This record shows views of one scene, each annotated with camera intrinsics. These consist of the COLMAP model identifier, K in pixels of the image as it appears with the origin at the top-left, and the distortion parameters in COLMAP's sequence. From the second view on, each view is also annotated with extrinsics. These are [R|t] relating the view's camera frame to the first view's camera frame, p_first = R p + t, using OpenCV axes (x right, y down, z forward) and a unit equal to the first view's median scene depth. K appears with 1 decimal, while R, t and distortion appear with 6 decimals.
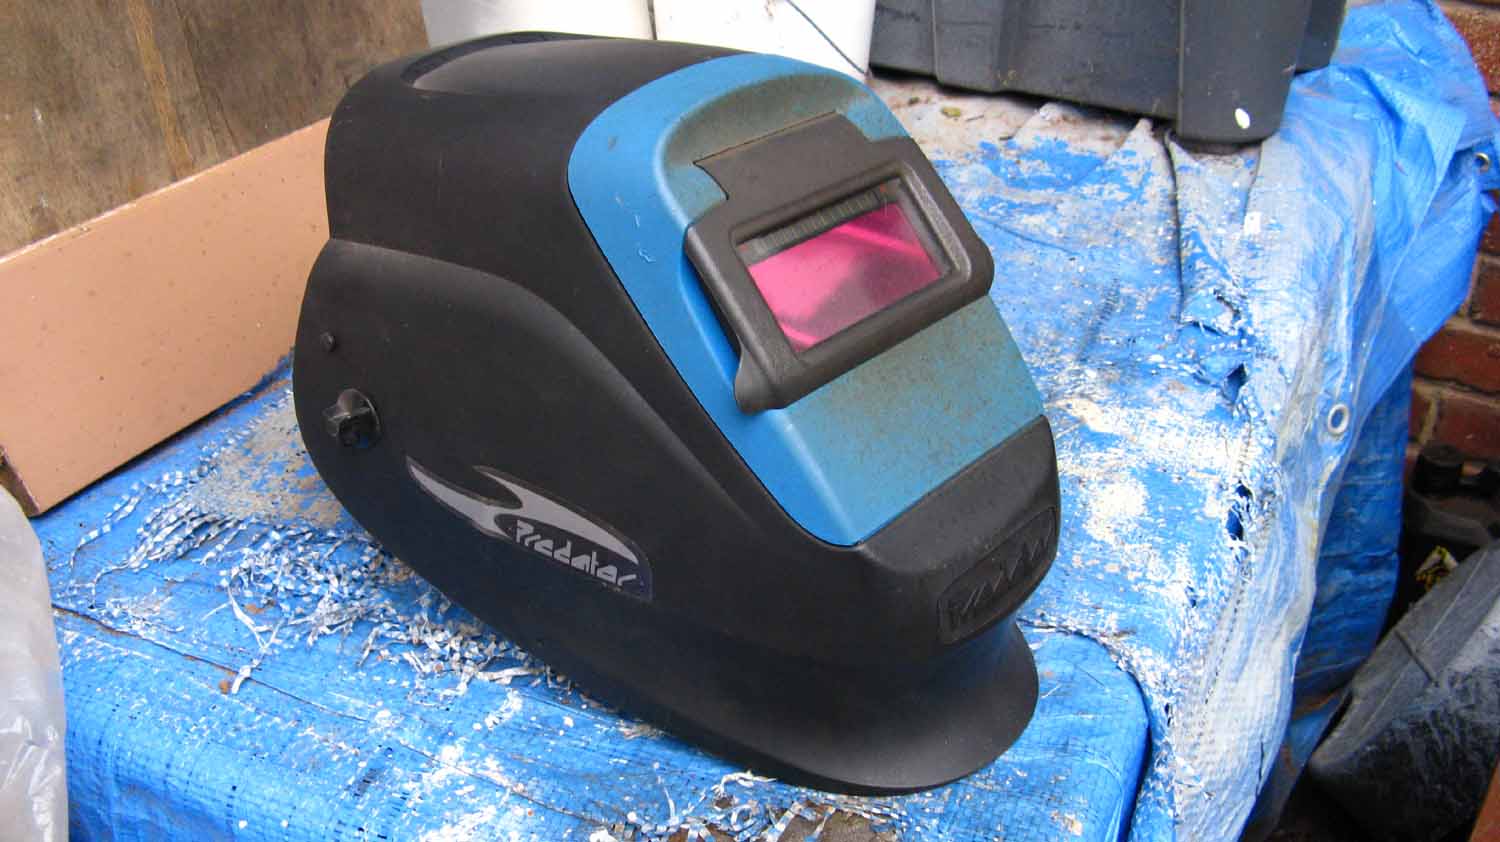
lens RADIAL K [[1532.9, 0, 745.4], [0, 1532.9, 483.8], [0, 0, 1]] dist [-0.185613, 0.194136]
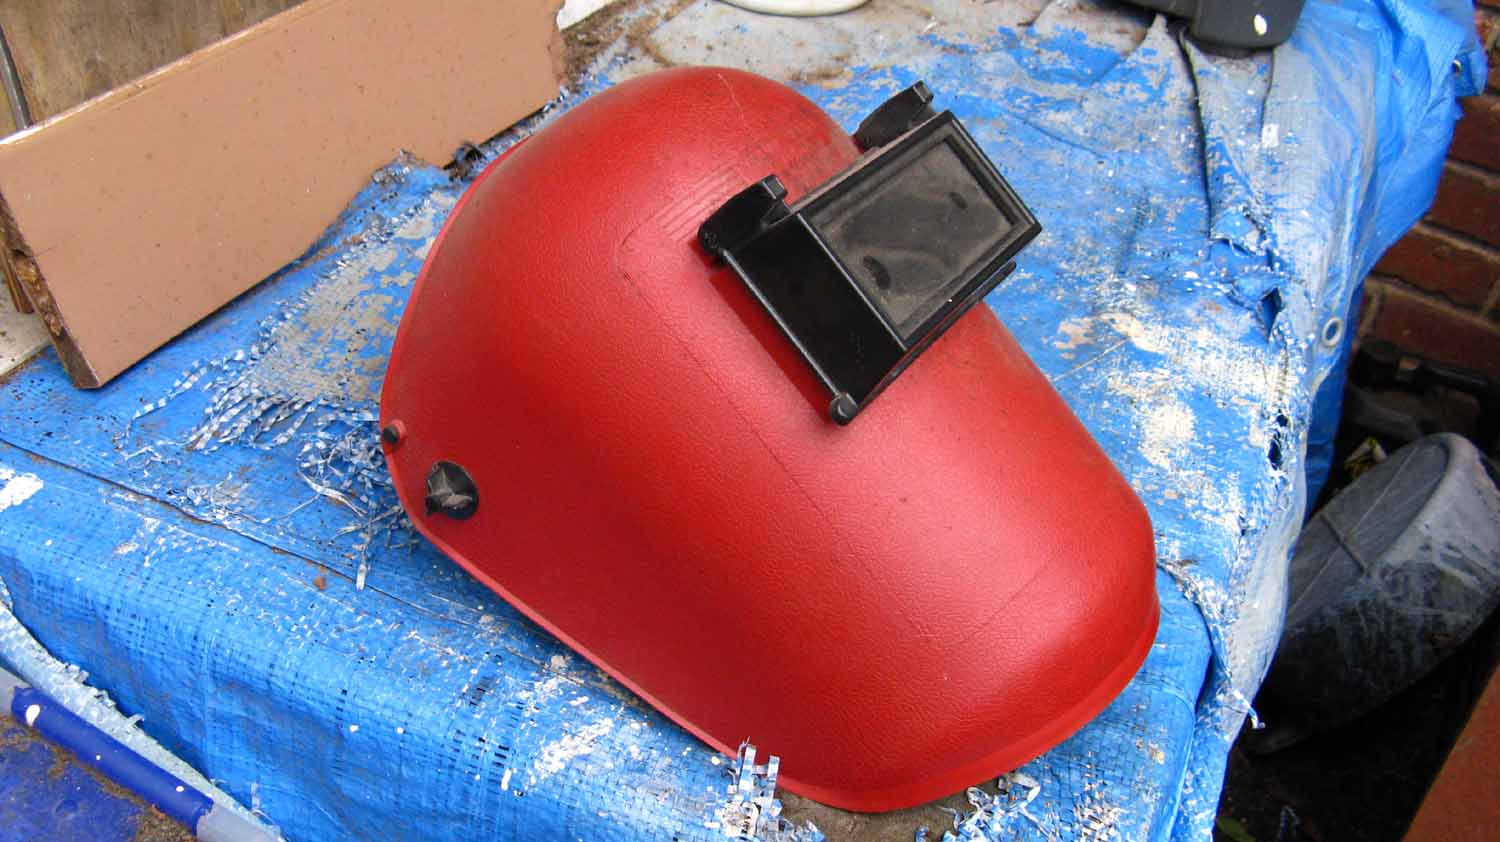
lens RADIAL K [[1532.9, 0, 745.4], [0, 1532.9, 483.8], [0, 0, 1]] dist [-0.185613, 0.194136]
pose [[0.995307, 0.047622, 0.084237, -0.123267], [-0.057279, 0.991571, 0.116218, -0.050325], [-0.077993, -0.120498, 0.989645, -0.003921]]
